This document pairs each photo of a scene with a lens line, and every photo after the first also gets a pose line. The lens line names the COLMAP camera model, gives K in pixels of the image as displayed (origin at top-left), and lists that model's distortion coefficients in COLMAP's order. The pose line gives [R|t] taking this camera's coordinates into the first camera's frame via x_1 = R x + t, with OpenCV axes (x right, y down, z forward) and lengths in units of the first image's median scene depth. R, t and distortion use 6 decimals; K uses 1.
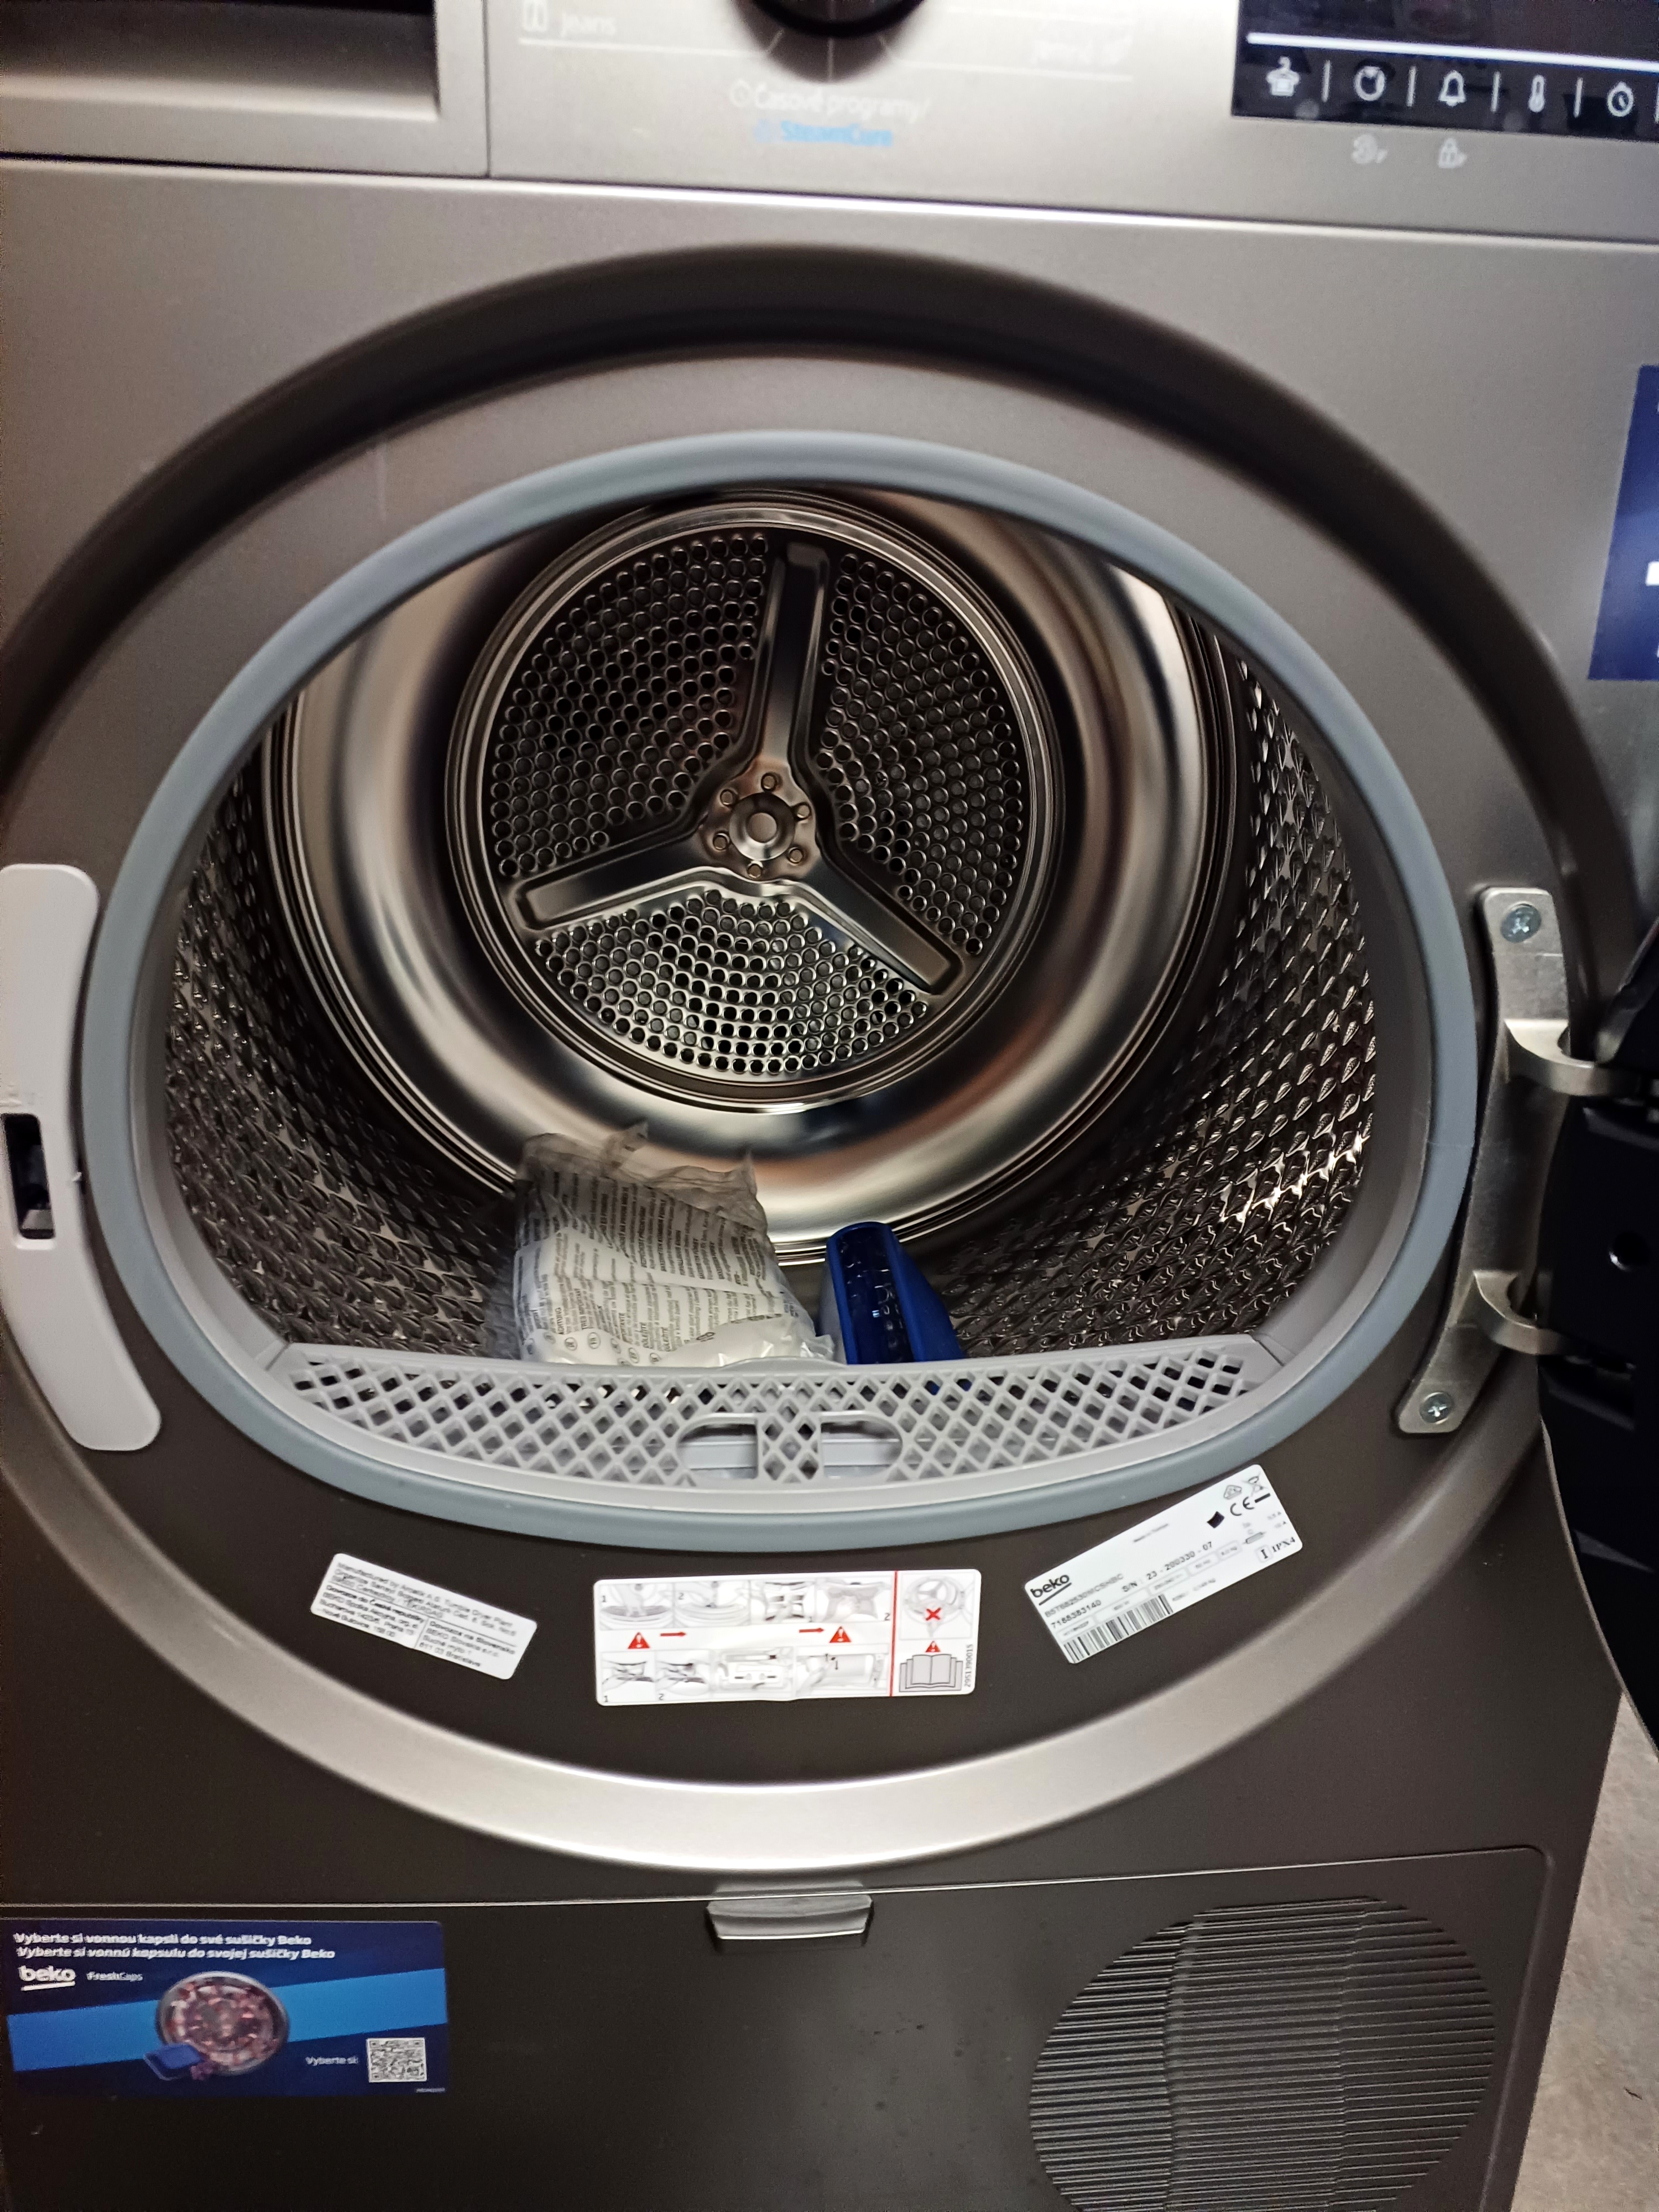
lens RADIAL K [[1531.4, 0, 817.1], [0, 1531.4, 1119.8], [0, 0, 1]] dist [0.001892, 0.000036]
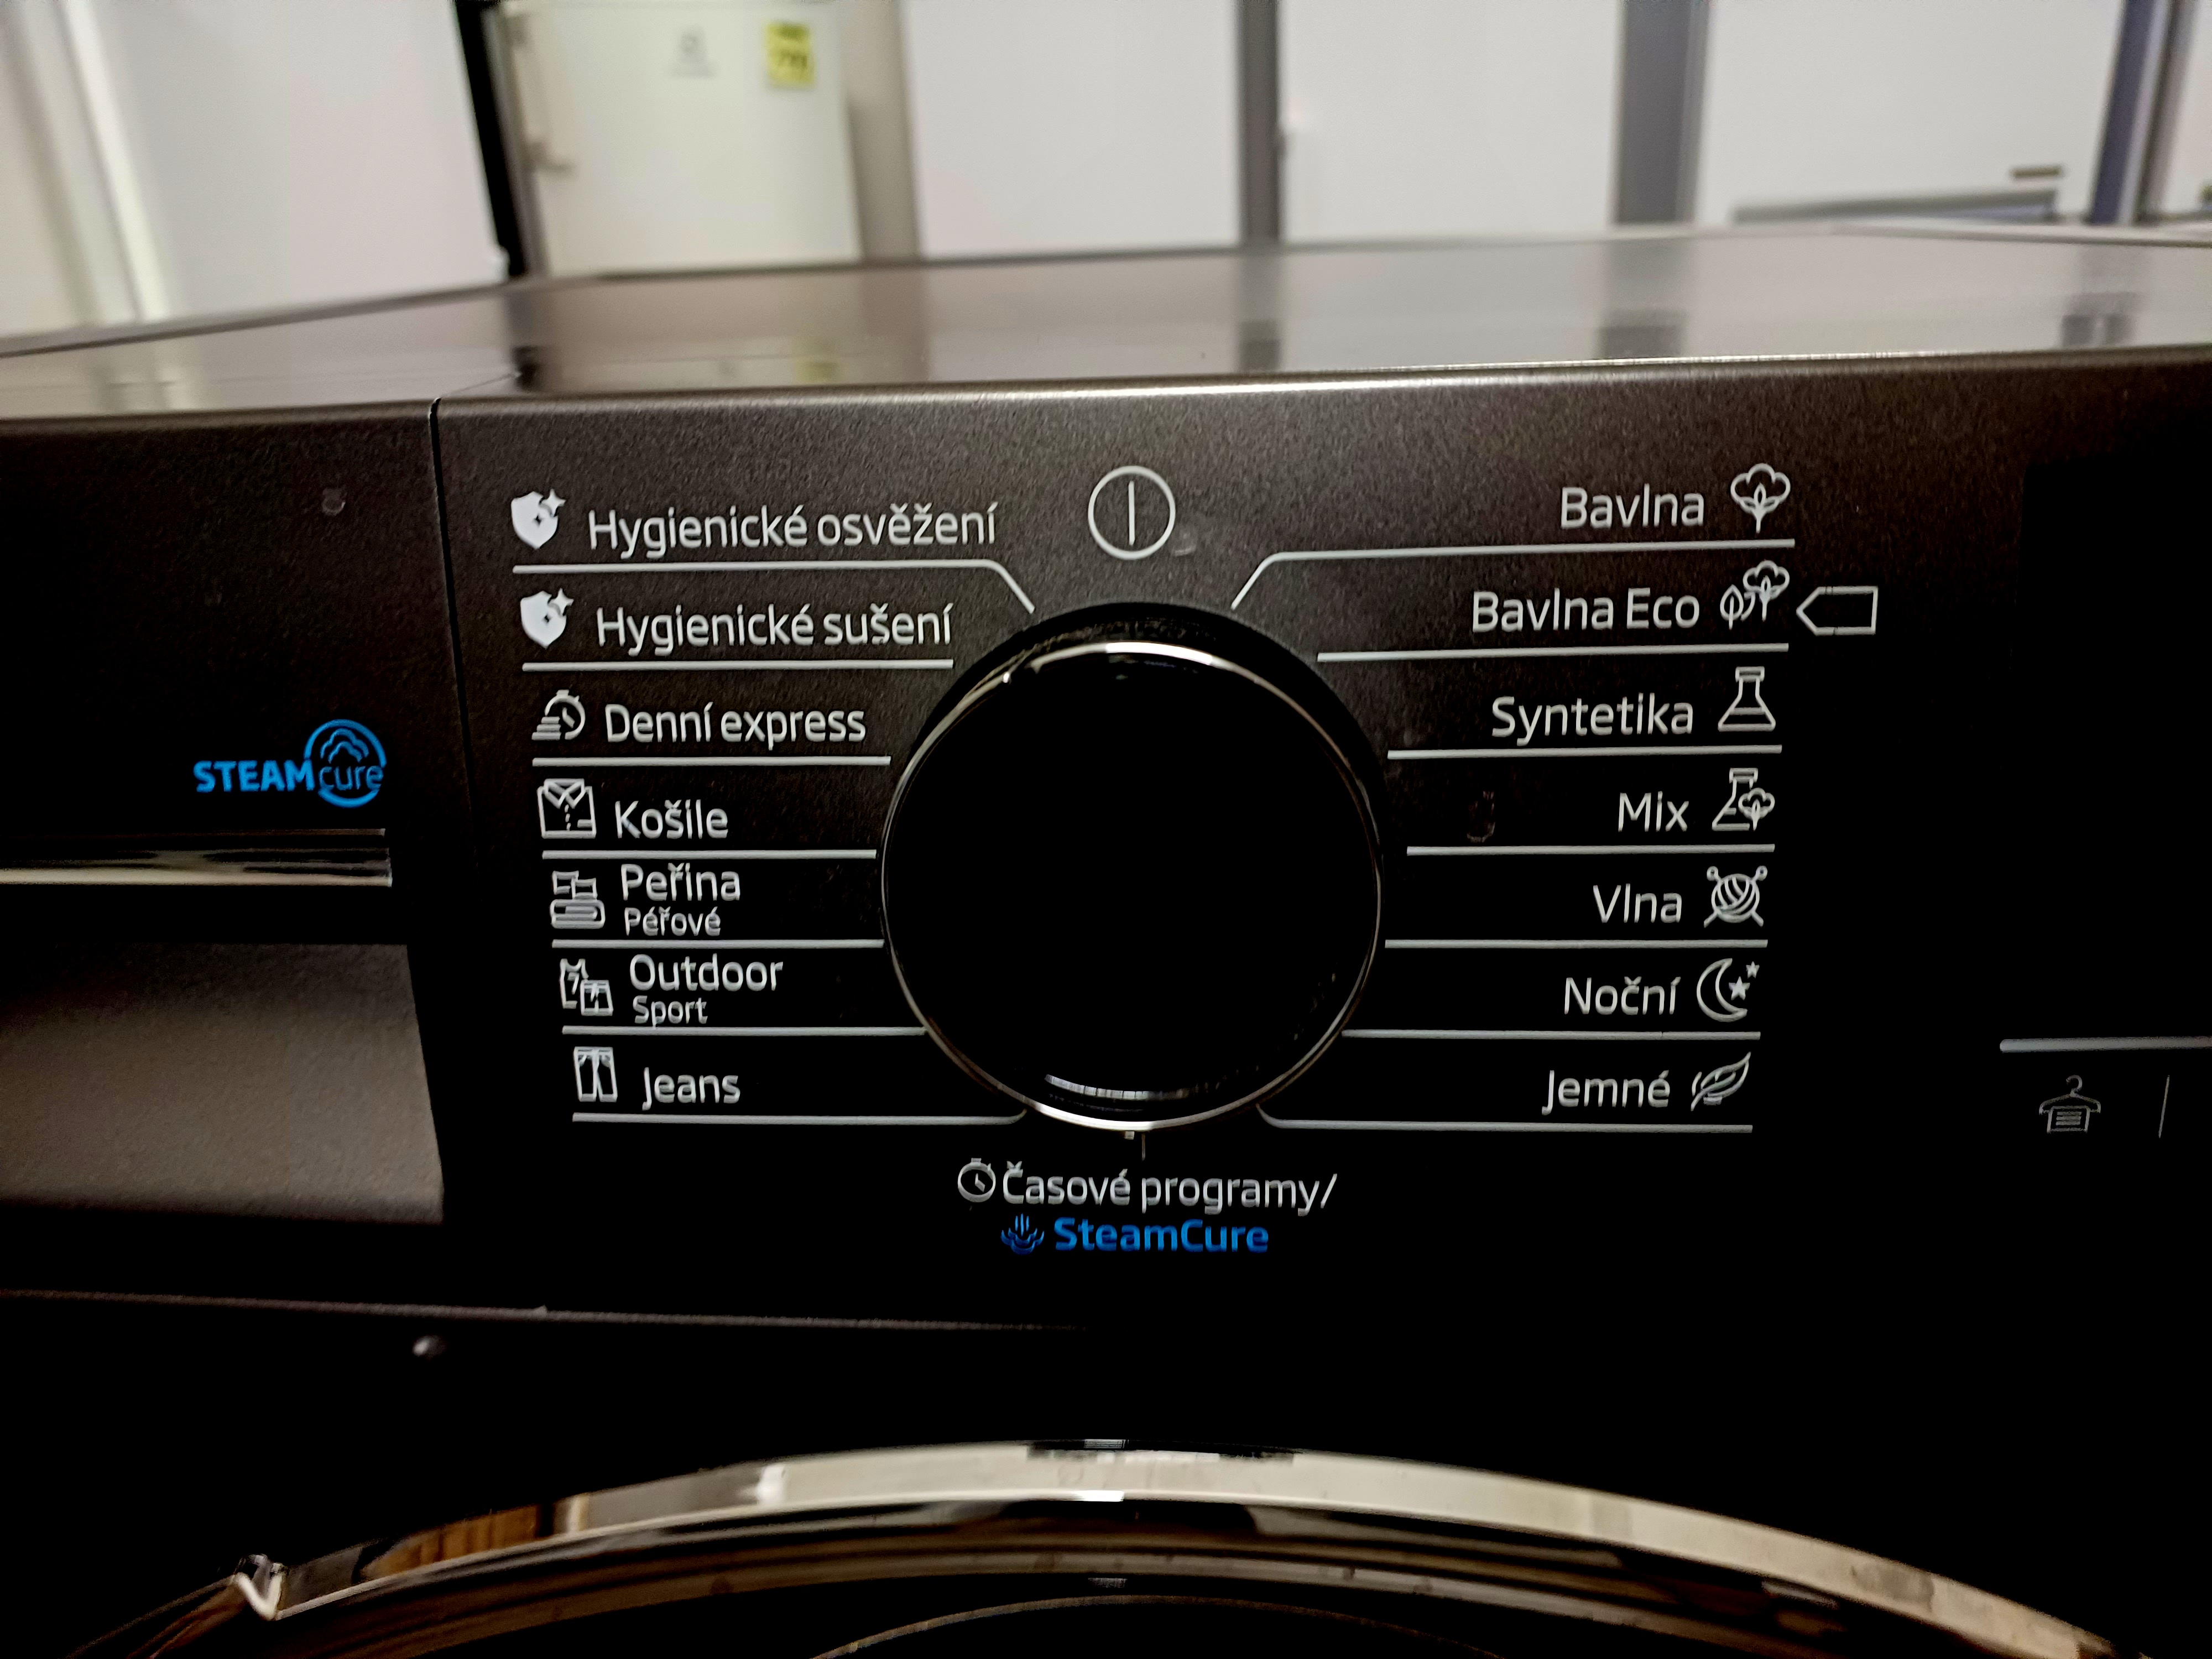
lens RADIAL K [[1531.4, 0, 1102.3], [0, 1531.4, 816.4], [0, 0, 1]] dist [0.001892, 0.000036]
pose [[0.986821, -0.007512, -0.161644, 0.055395], [0.016114, 0.998519, 0.051968, -0.566092], [0.161014, -0.053887, 0.985480, 0.337033]]
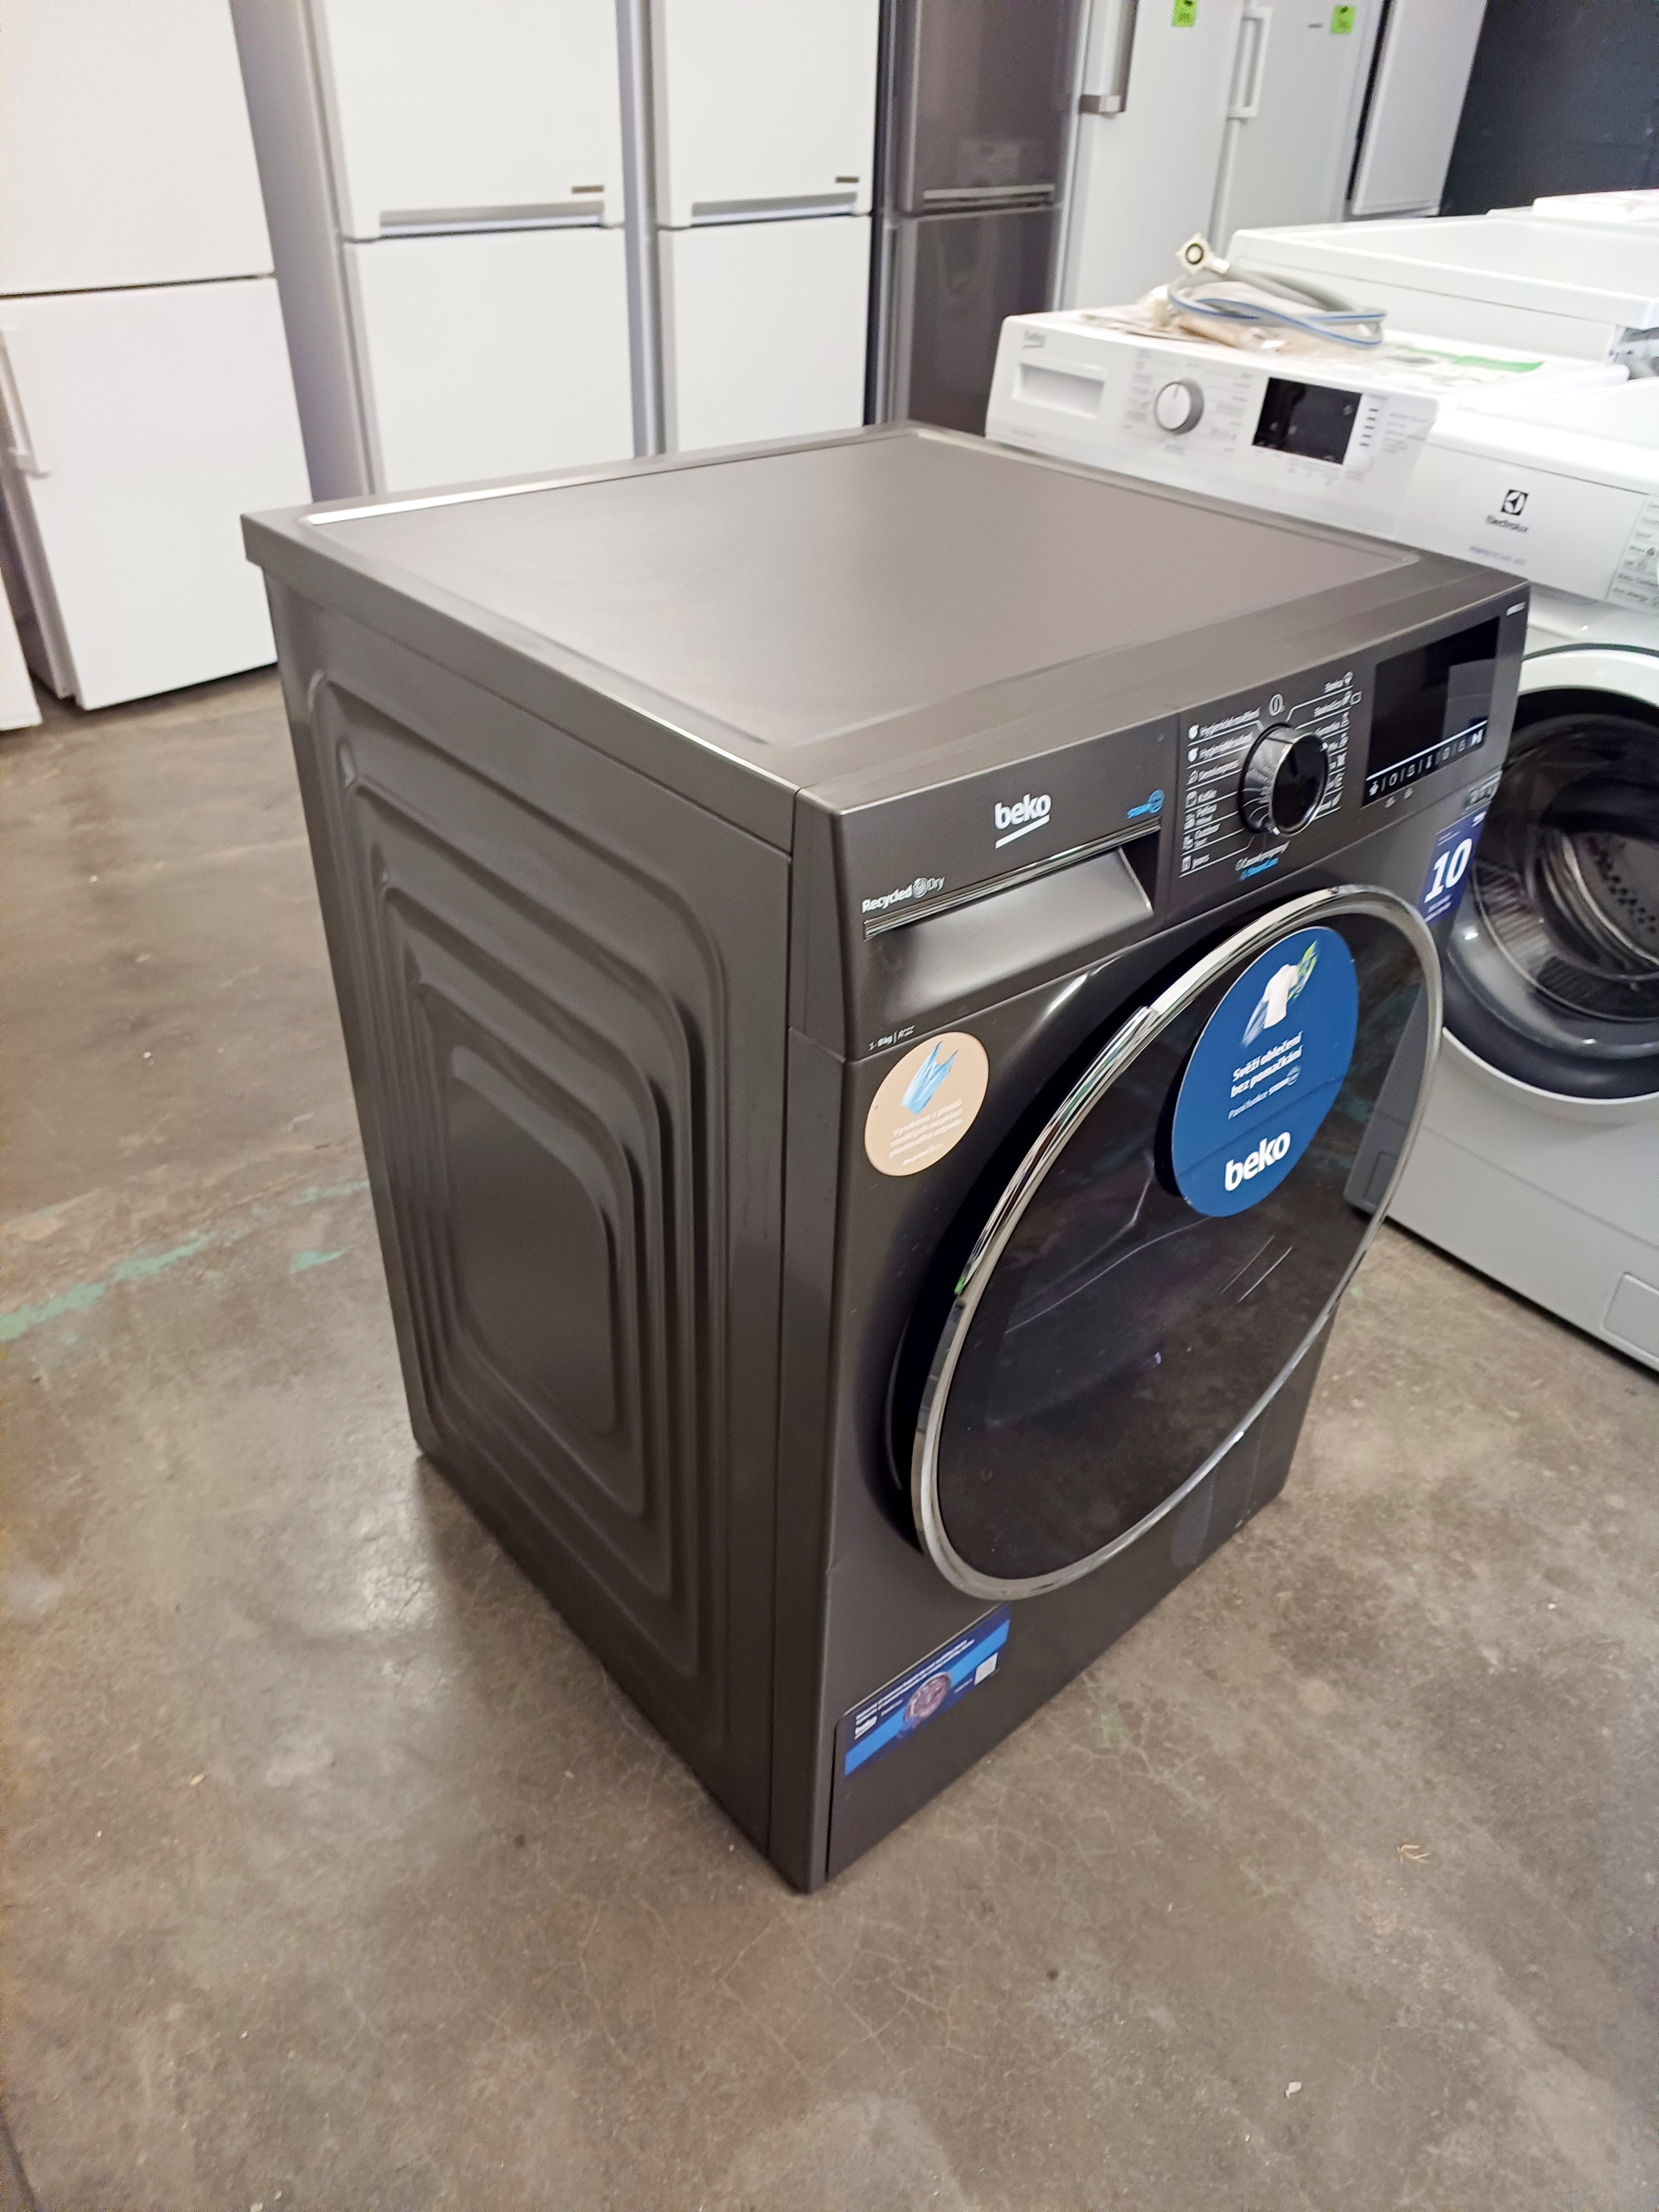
lens RADIAL K [[1531.4, 0, 820.5], [0, 1531.4, 1105.7], [0, 0, 1]] dist [0.001892, 0.000036]
pose [[0.797179, -0.342625, 0.497105, -1.245151], [0.175623, 0.919366, 0.352027, -0.863248], [-0.577635, -0.193325, 0.793072, -0.360978]]
